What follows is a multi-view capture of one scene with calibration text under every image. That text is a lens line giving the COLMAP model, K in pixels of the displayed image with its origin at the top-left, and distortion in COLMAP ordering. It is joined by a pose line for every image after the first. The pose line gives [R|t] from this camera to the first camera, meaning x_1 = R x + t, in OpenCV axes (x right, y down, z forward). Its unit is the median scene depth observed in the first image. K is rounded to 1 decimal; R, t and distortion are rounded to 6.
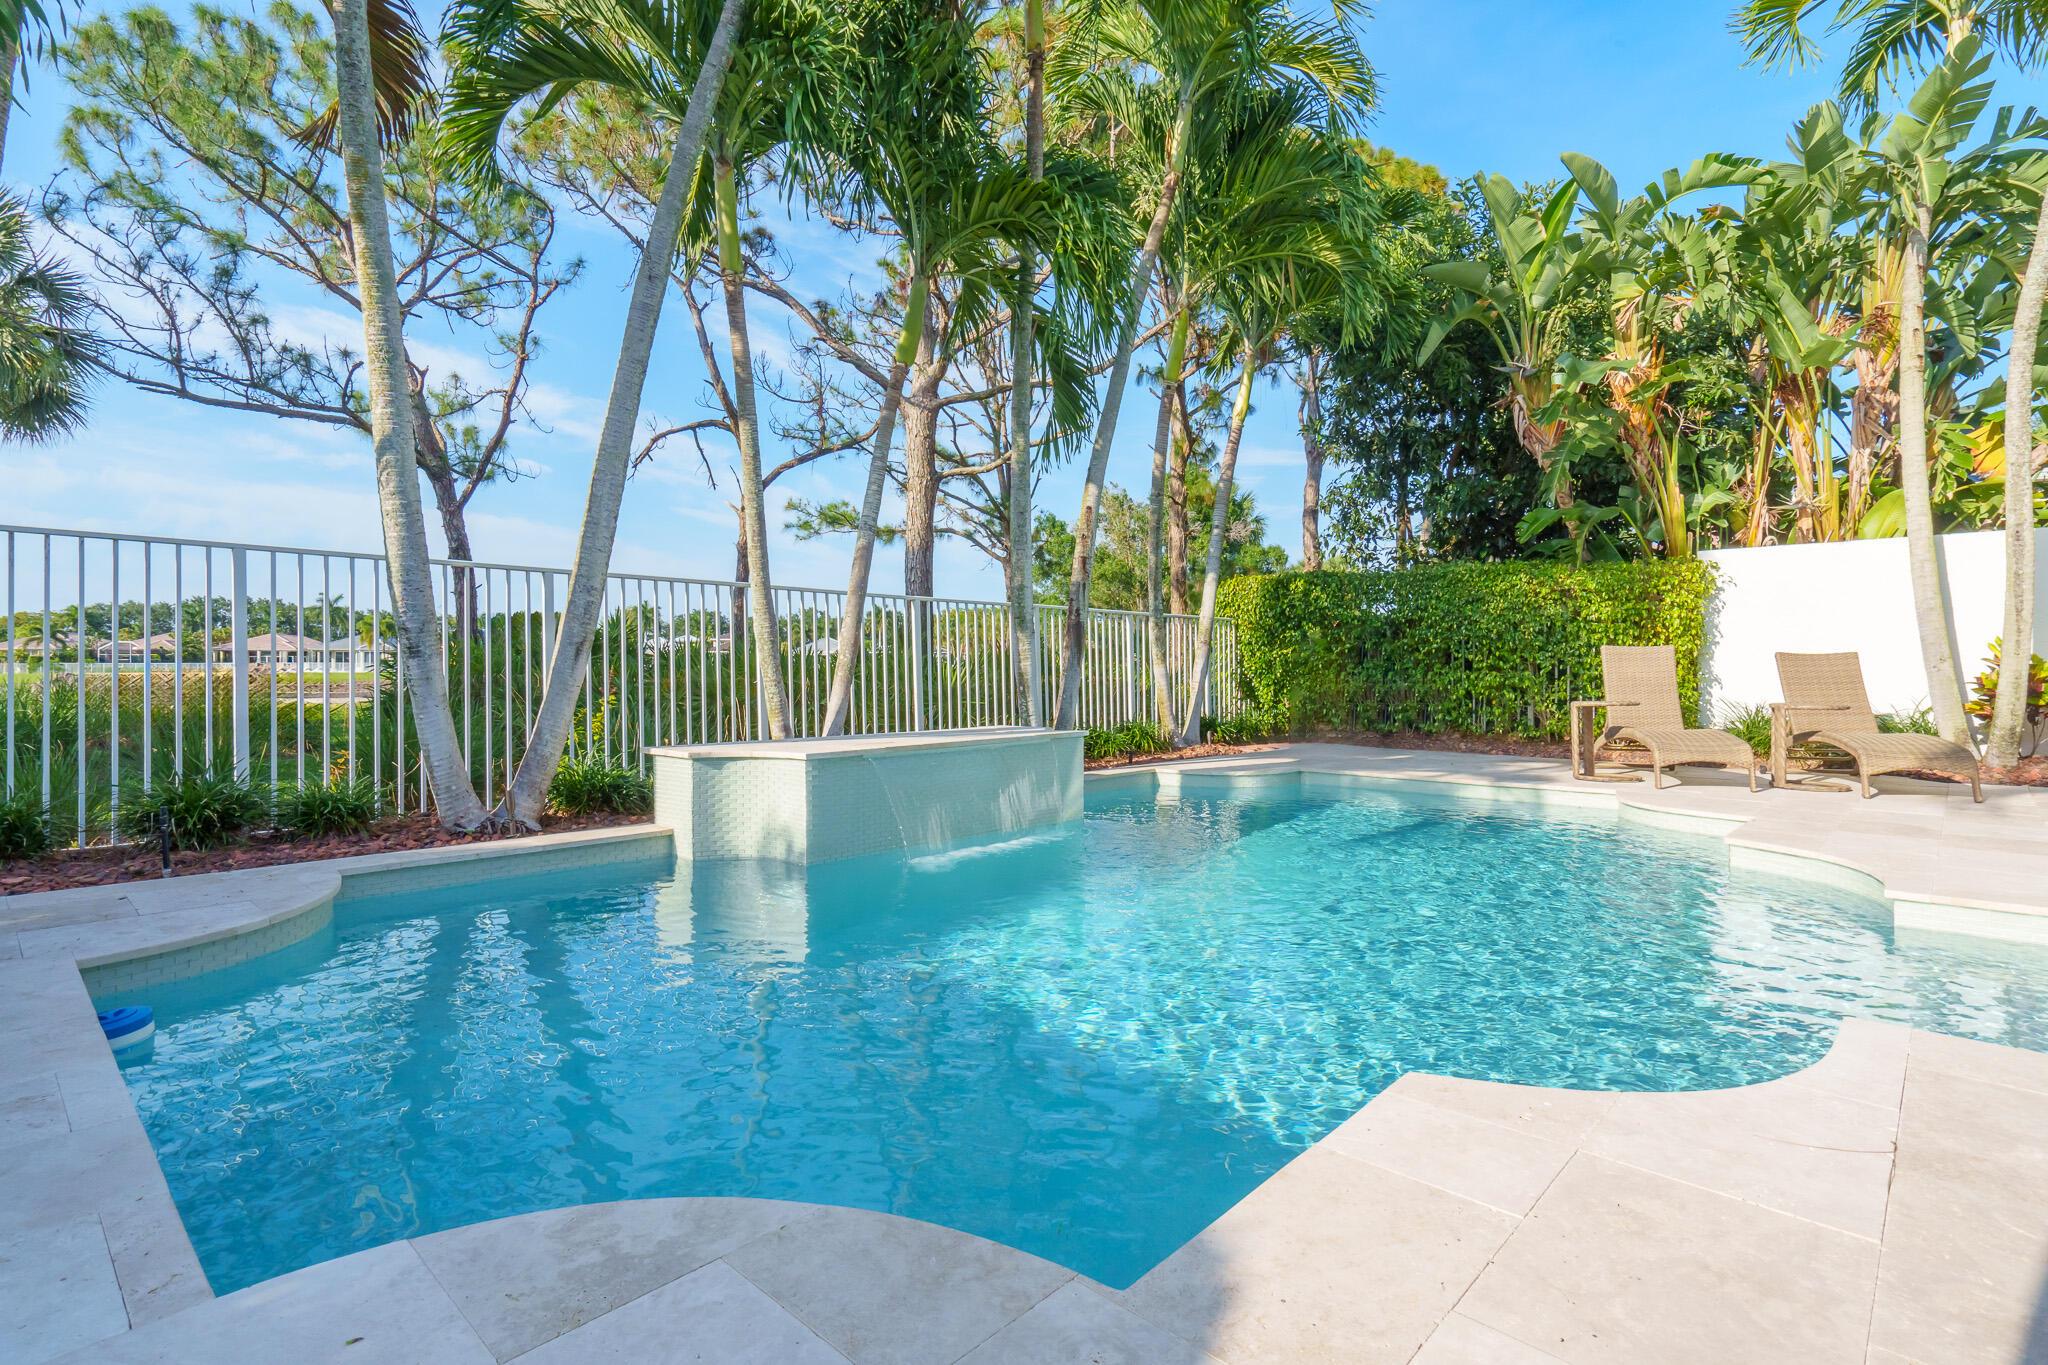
lens RADIAL K [[1017.7, 0, 999.8], [0, 1017.7, 648.7], [0, 0, 1]] dist [0.003508, 0.000105]
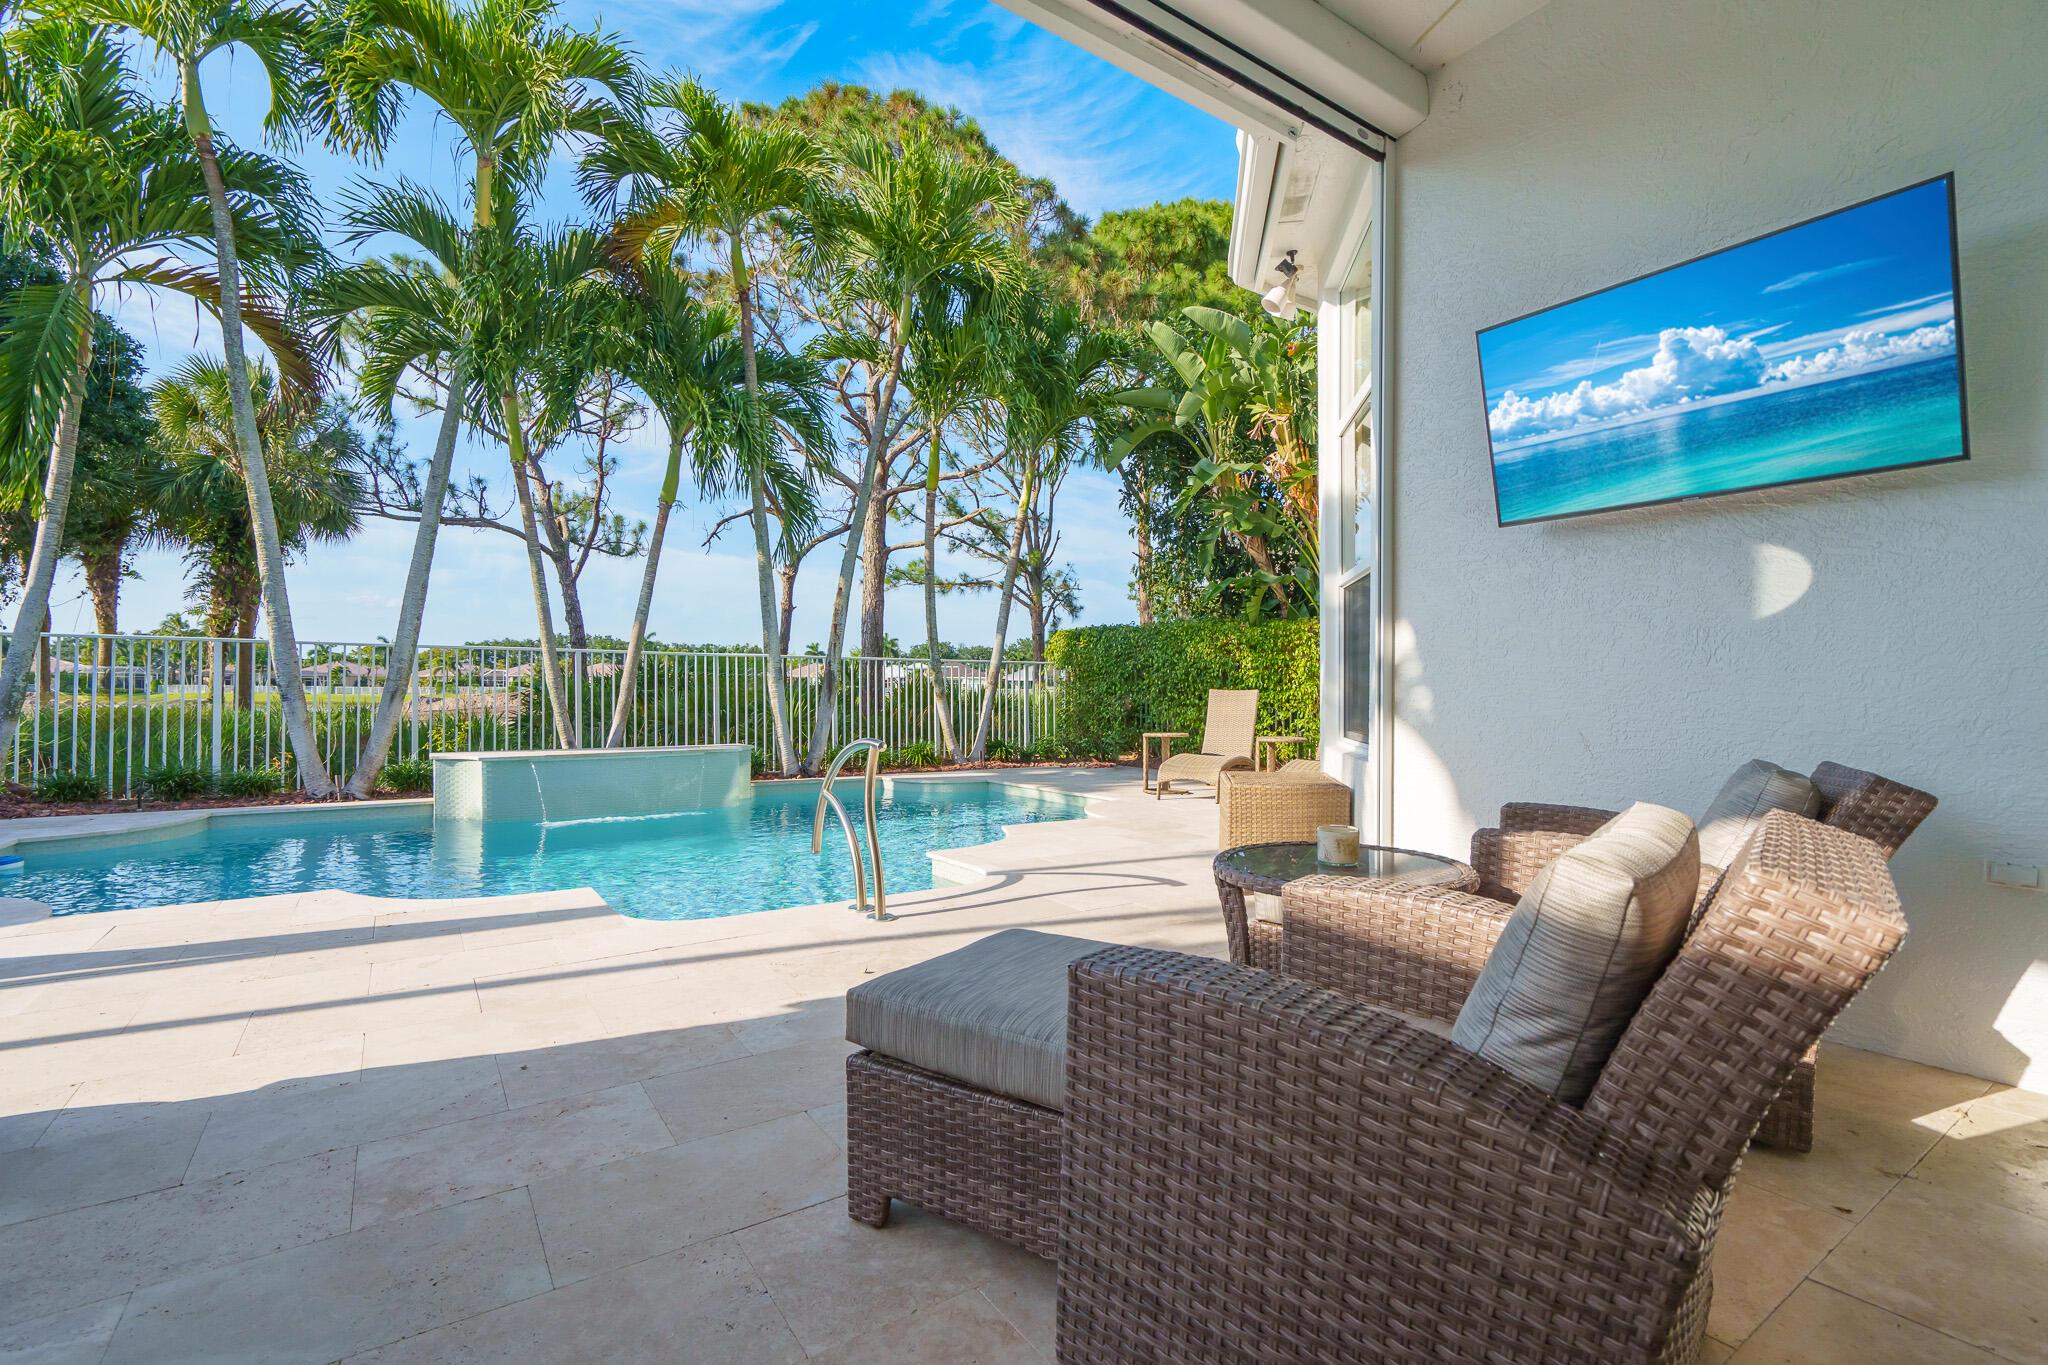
lens RADIAL K [[933.0, 0, 1013.3], [0, 933.0, 671.8], [0, 0, 1]] dist [-0.007171, 0.003192]
pose [[0.975807, -0.000441, -0.218632, 0.505110], [-0.000141, 0.999996, -0.002648, -0.018904], [0.218633, 0.002615, 0.975804, -0.162345]]
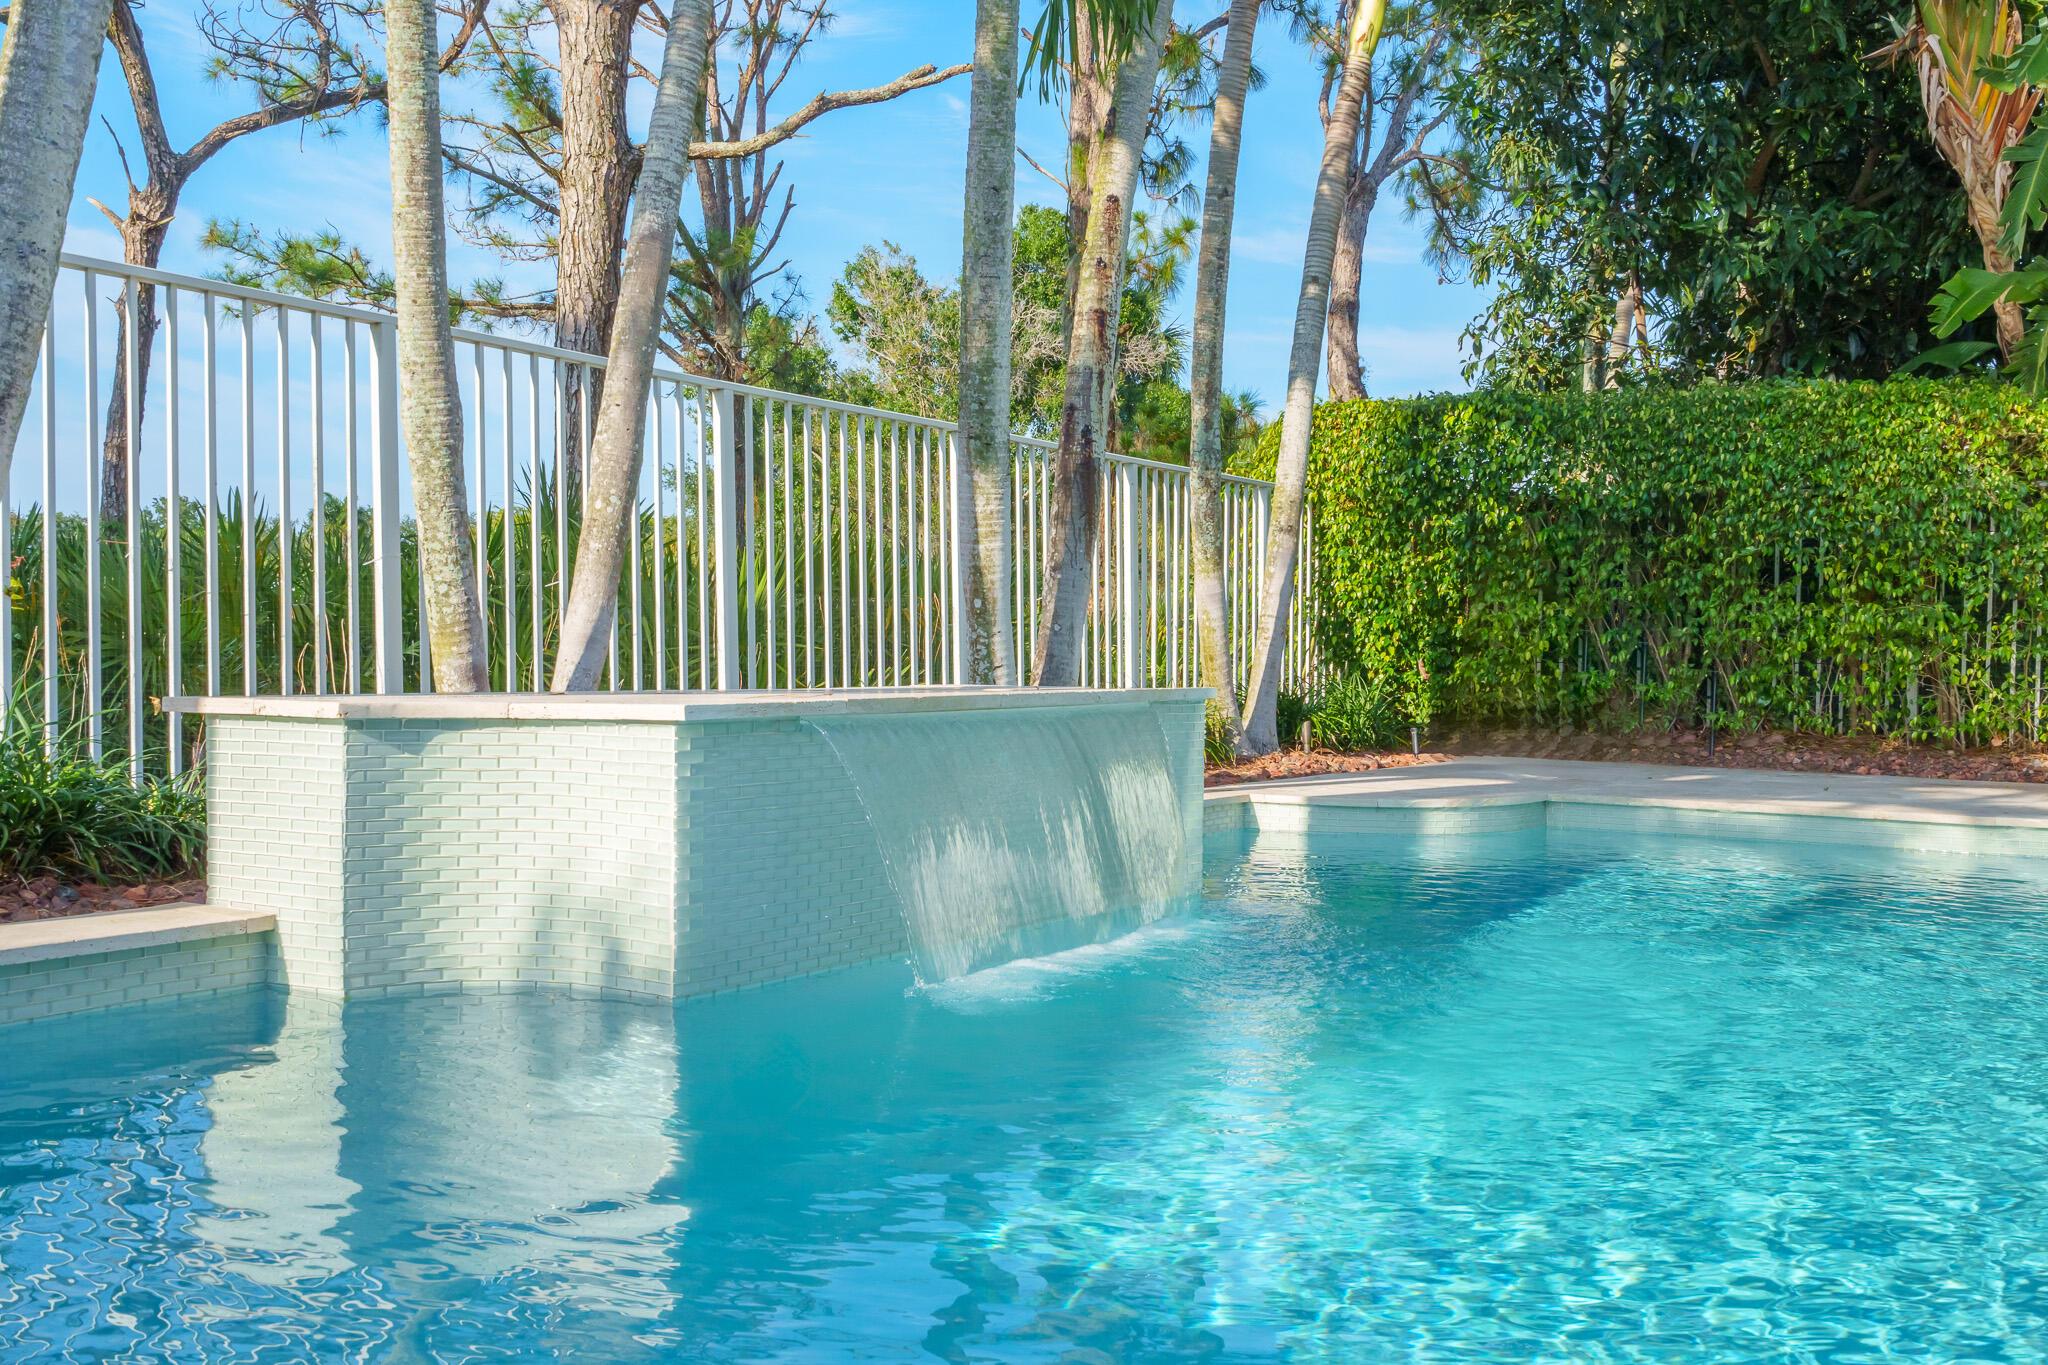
lens RADIAL K [[2059.0, 0, 978.9], [0, 2059.0, 654.2], [0, 0, 1]] dist [0.031802, 0.000000]
pose [[0.981685, 0.016022, 0.189838, -0.112331], [-0.020978, 0.999489, 0.024128, 0.030404], [-0.189354, -0.027668, 0.981519, 0.112397]]
